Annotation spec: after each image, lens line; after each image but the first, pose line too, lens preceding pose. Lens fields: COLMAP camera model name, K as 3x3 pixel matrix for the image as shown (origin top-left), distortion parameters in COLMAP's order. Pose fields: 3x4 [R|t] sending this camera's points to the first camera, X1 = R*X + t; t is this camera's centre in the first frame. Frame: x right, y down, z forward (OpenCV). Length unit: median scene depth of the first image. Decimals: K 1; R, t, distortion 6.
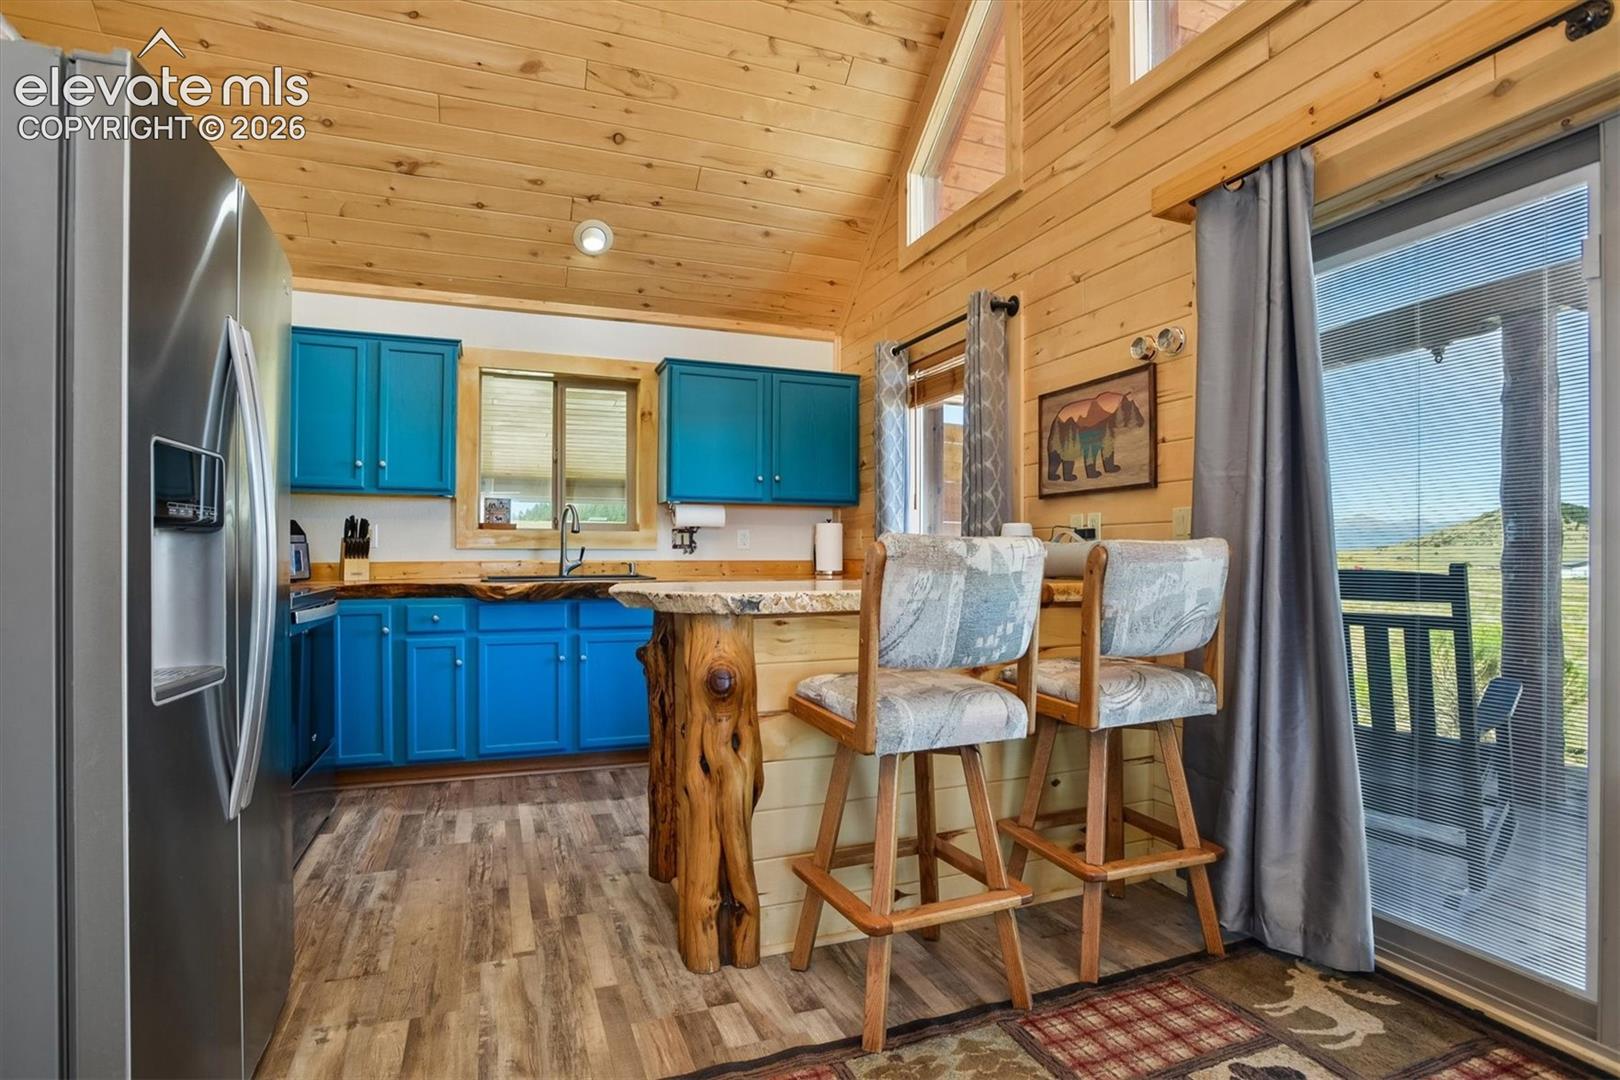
lens RADIAL K [[821.7, 0, 806.9], [0, 821.7, 559.4], [0, 0, 1]] dist [-0.067809, 0.030897]
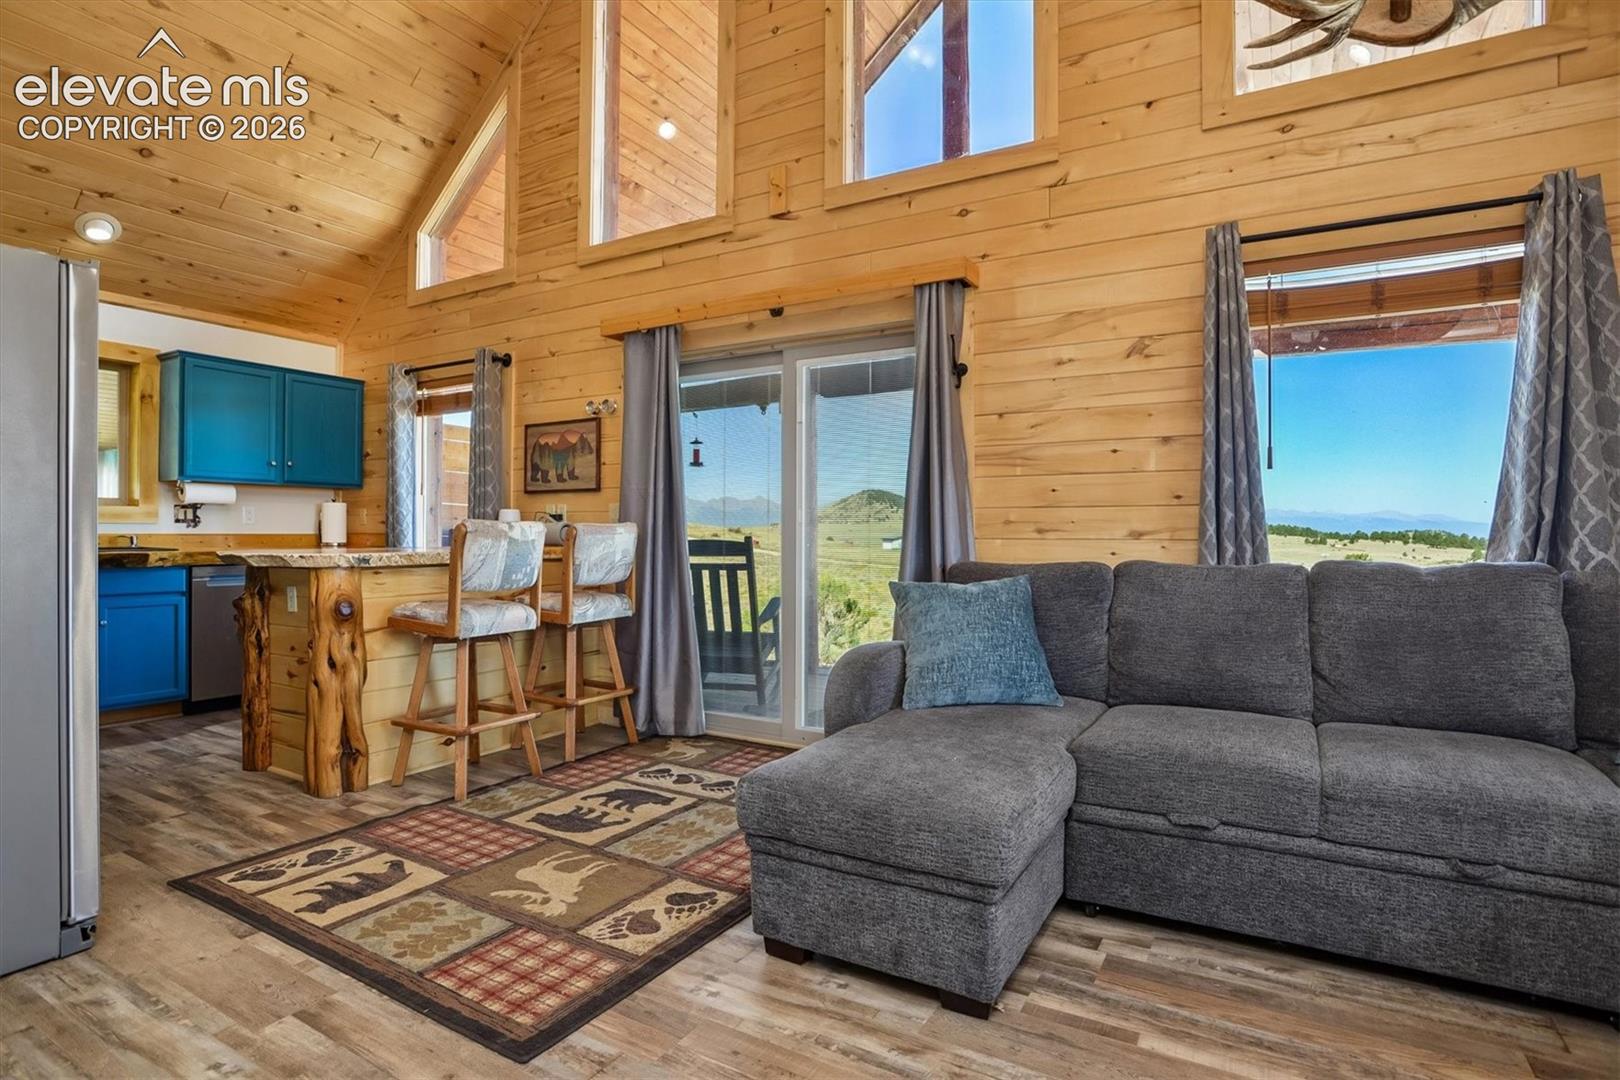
lens RADIAL K [[812.1, 0, 810.0], [0, 812.1, 540.0], [0, 0, 1]] dist [-0.055483, 0.030413]
pose [[0.783148, -0.002232, 0.621831, -0.271722], [-0.002202, 0.999977, 0.006363, 0.001660], [-0.621832, -0.006352, 0.783125, -0.585334]]
